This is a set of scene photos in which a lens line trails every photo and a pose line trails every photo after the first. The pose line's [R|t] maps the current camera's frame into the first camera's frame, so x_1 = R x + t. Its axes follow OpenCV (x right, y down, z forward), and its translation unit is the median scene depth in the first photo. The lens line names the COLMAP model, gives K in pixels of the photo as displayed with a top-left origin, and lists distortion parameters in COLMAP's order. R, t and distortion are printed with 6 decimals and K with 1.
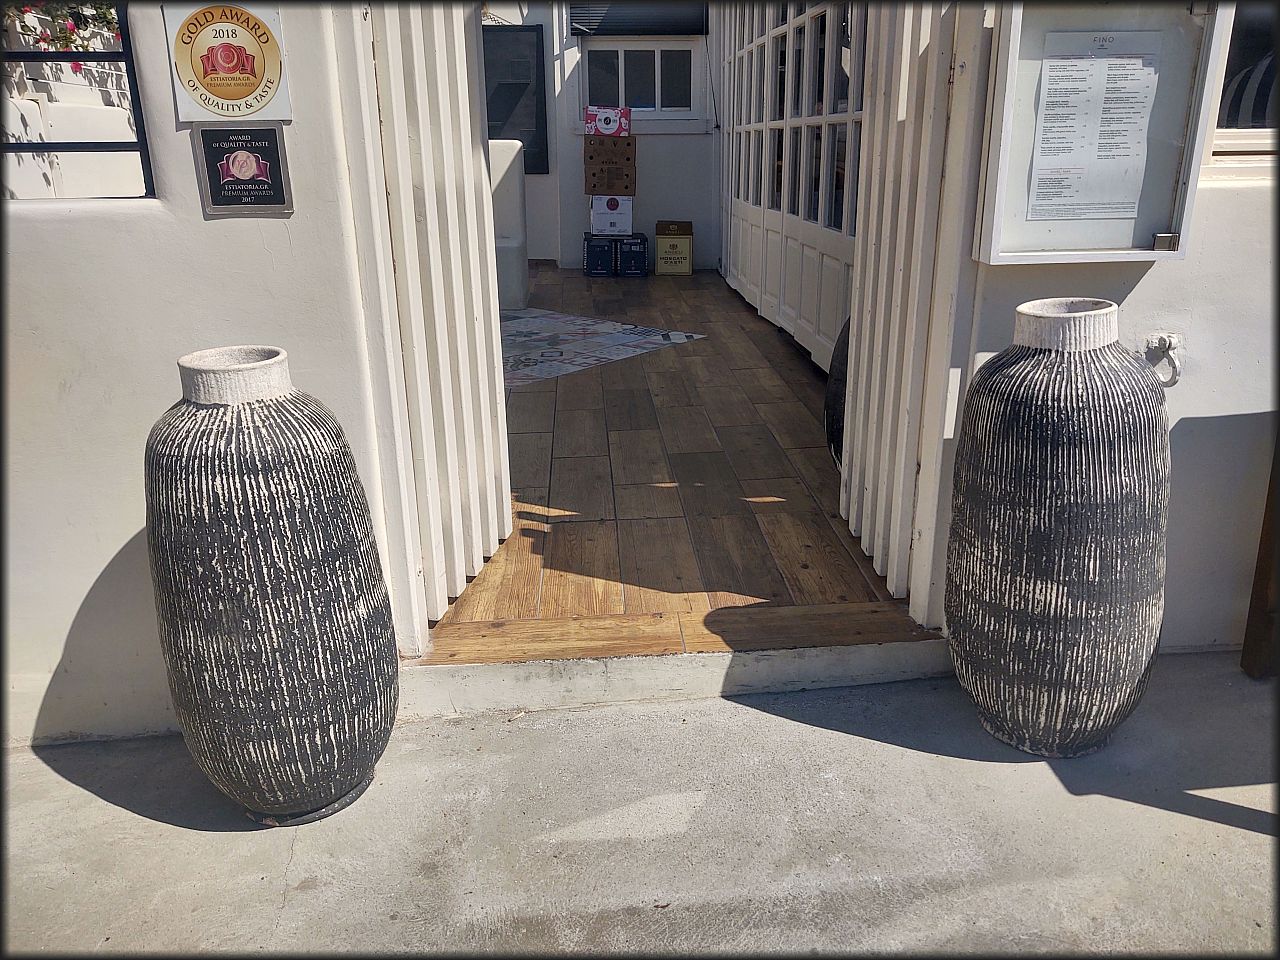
lens RADIAL K [[943.5, 0, 641.1], [0, 943.5, 478.6], [0, 0, 1]] dist [-0.033995, -0.003520]
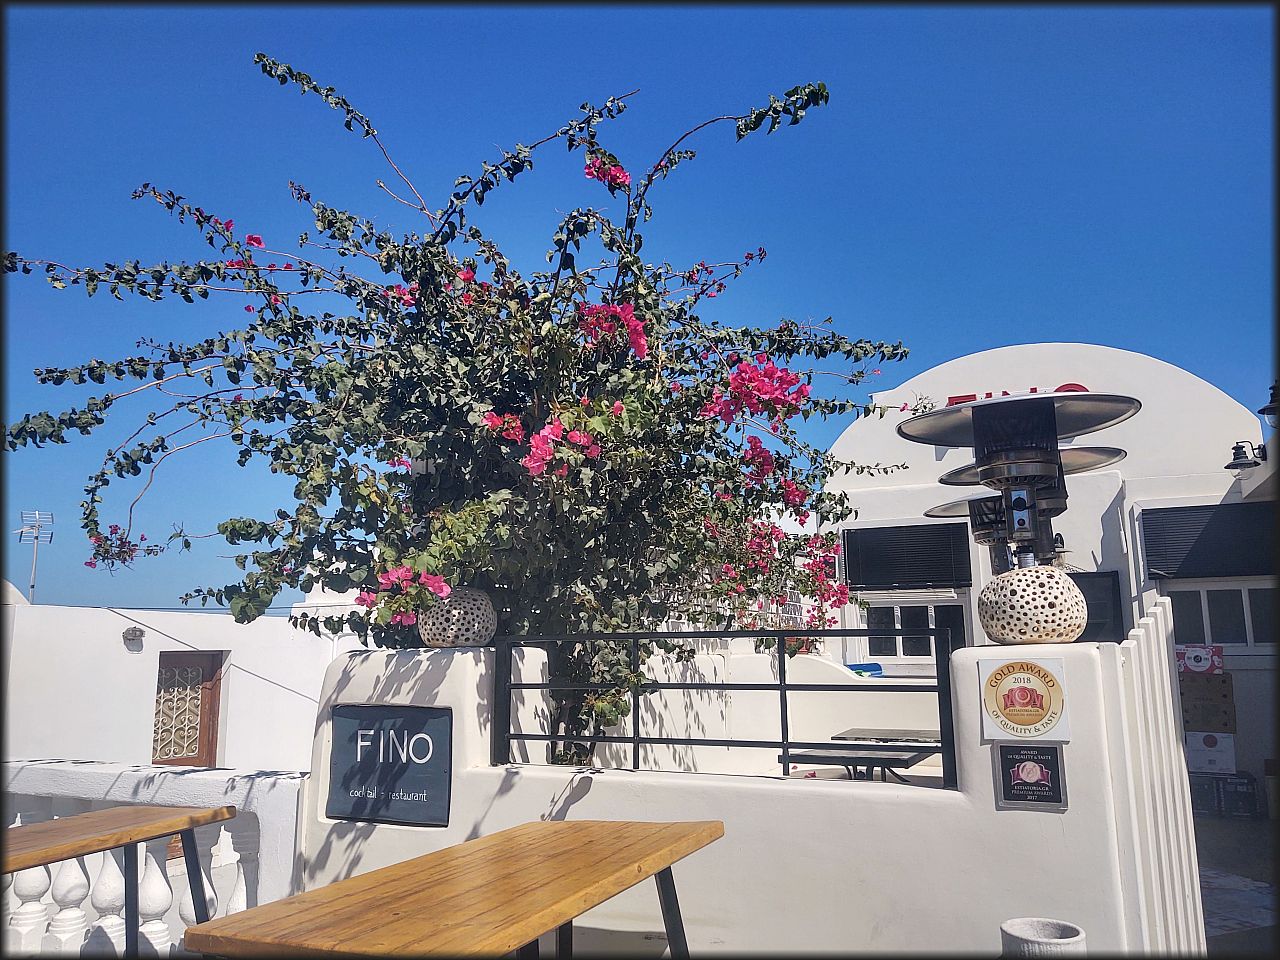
lens RADIAL K [[943.5, 0, 638.8], [0, 943.5, 479.7], [0, 0, 1]] dist [-0.033995, -0.003520]
pose [[0.870239, -0.089193, -0.484489, -0.224022], [-0.161578, 0.877391, -0.451750, -0.005112], [0.465379, 0.471413, 0.749128, -0.468331]]
